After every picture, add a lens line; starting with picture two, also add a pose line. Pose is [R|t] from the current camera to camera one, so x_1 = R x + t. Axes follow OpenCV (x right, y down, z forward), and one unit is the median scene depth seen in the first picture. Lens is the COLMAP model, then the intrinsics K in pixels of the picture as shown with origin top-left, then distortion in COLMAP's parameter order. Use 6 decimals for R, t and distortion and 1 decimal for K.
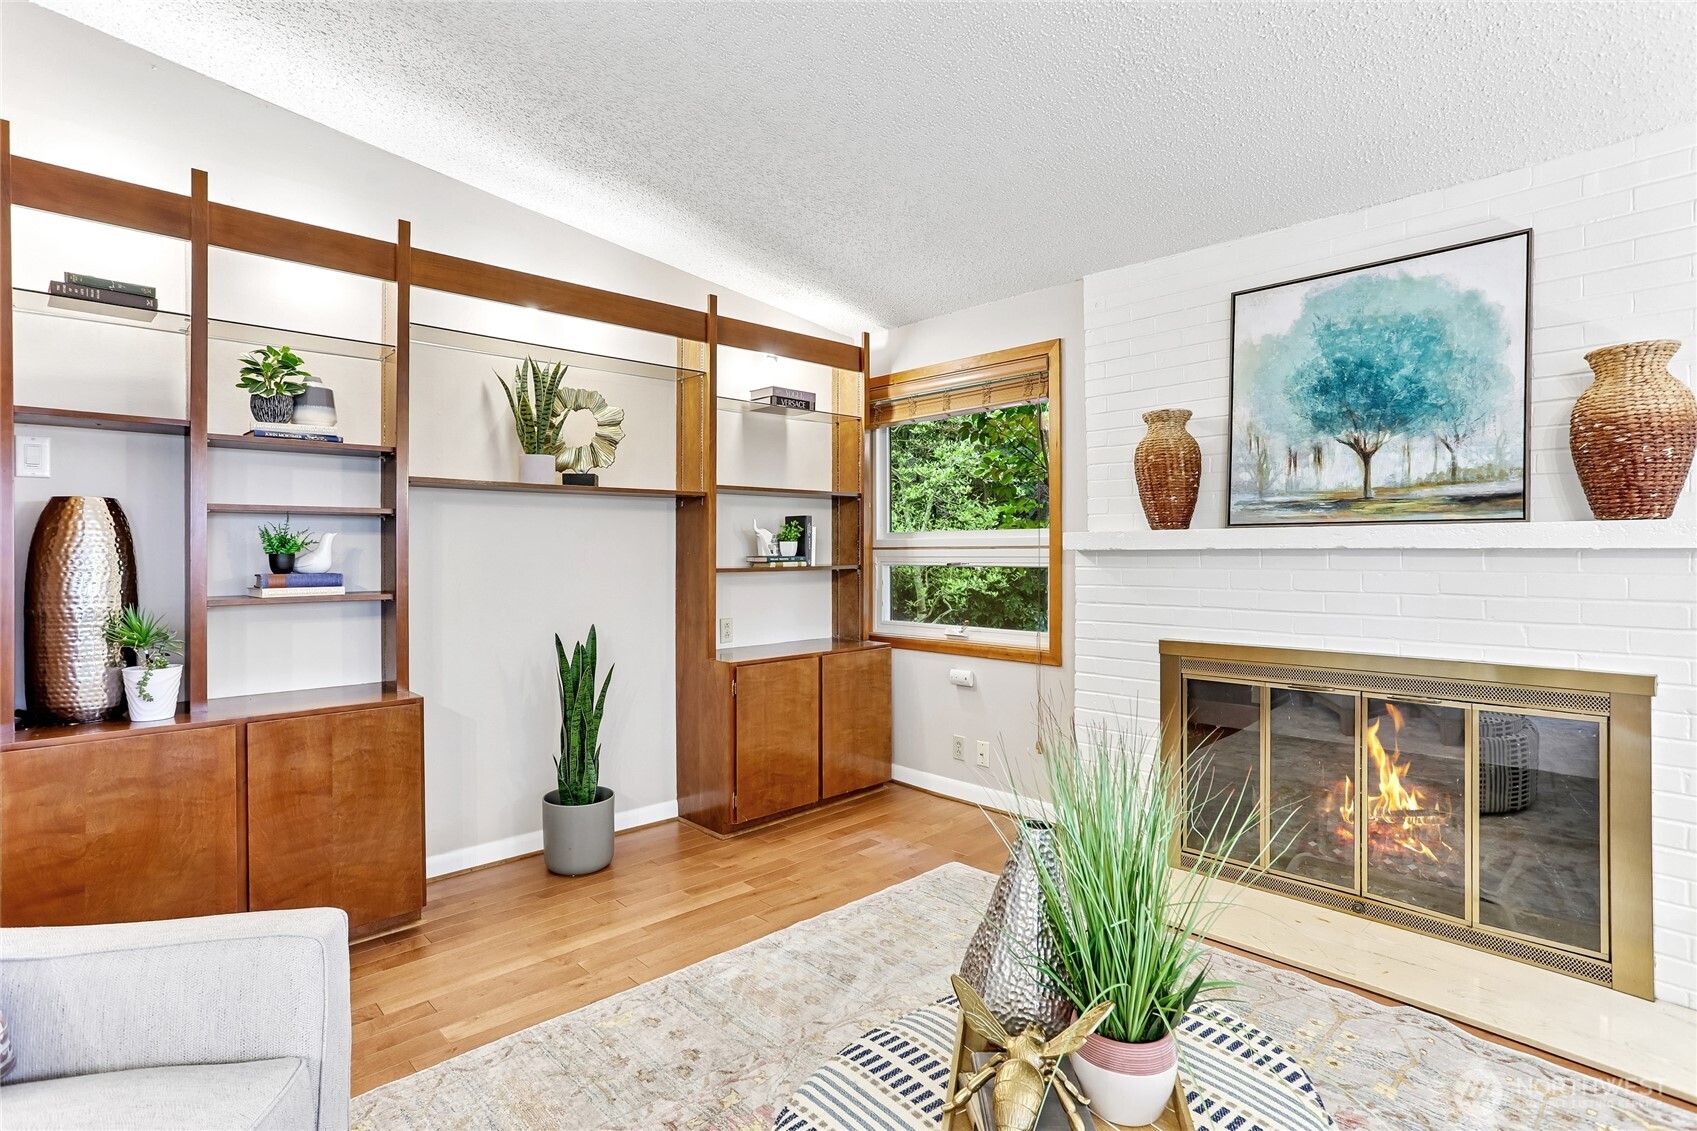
lens RADIAL K [[828.9, 0, 848.5], [0, 828.9, 565.5], [0, 0, 1]] dist [-0.022933, 0.000145]
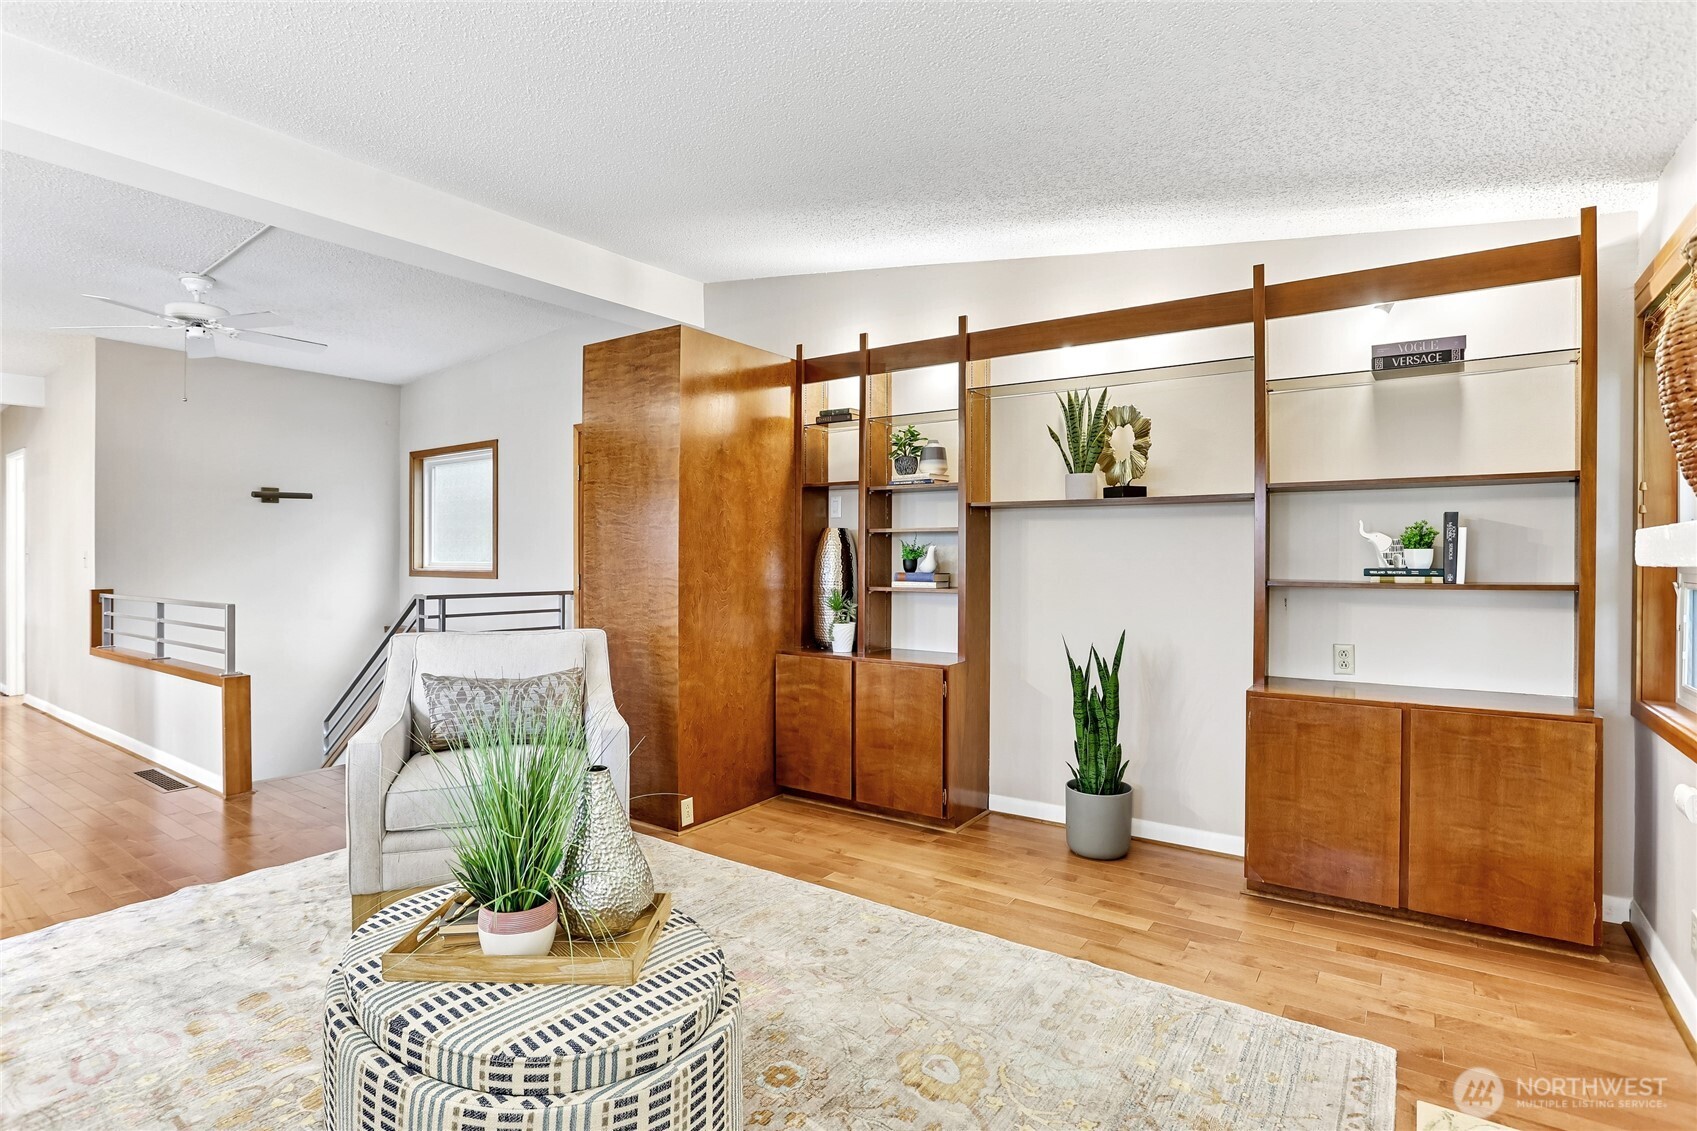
lens RADIAL K [[823.2, 0, 848.5], [0, 823.2, 565.5], [0, 0, 1]] dist [-0.034560, 0.000402]
pose [[0.210999, 0.015261, -0.977367, 0.643898], [-0.021209, 0.999714, 0.011031, -0.014106], [0.977256, 0.018401, 0.211262, 0.449642]]
